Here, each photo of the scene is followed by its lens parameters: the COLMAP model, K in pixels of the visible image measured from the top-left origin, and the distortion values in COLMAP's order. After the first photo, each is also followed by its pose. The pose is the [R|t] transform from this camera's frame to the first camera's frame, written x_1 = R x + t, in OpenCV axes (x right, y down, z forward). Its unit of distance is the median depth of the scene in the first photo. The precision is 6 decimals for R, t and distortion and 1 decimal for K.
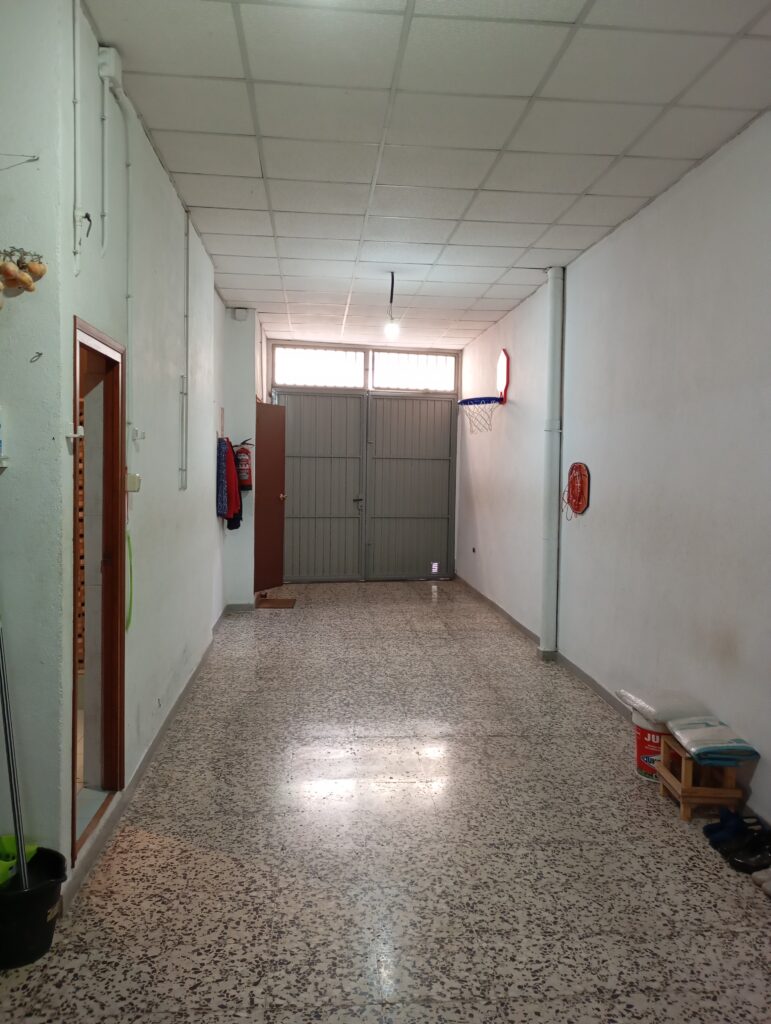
lens RADIAL K [[851.9, 0, 404.2], [0, 851.9, 504.3], [0, 0, 1]] dist [0.068196, -0.072494]
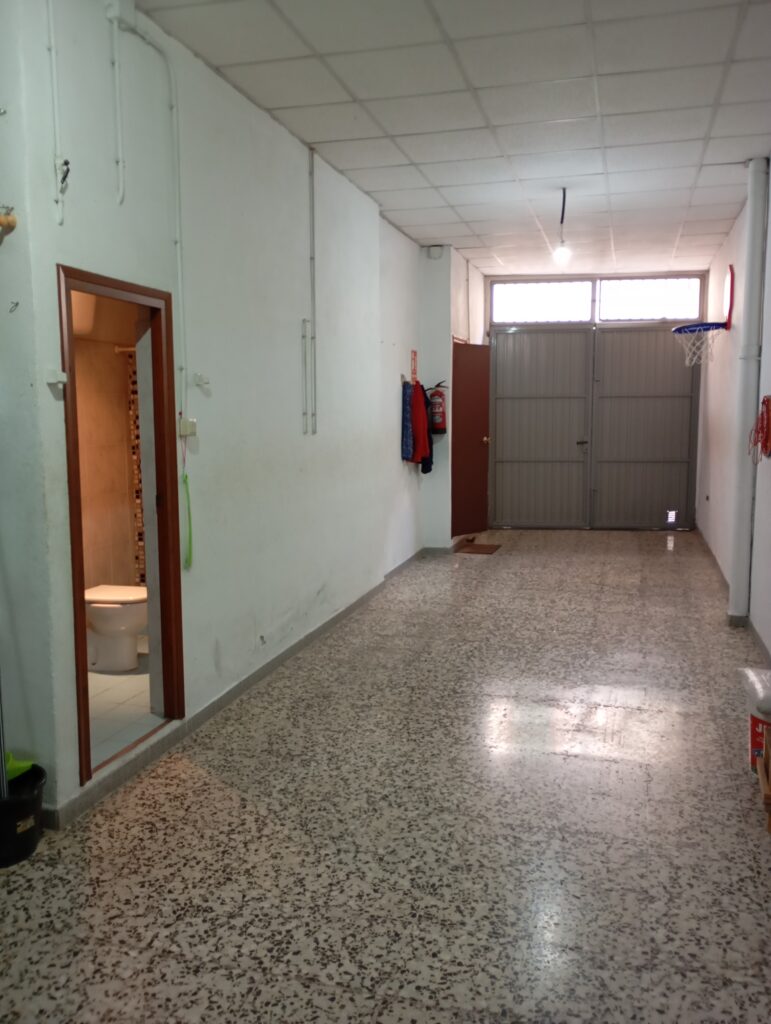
lens RADIAL K [[851.9, 0, 388.7], [0, 851.9, 508.6], [0, 0, 1]] dist [0.068196, -0.072494]
pose [[0.931687, 0.021449, -0.362629, 0.281906], [0.004355, 0.997524, 0.070191, 0.001232], [0.363237, -0.066976, 0.929286, 0.129598]]
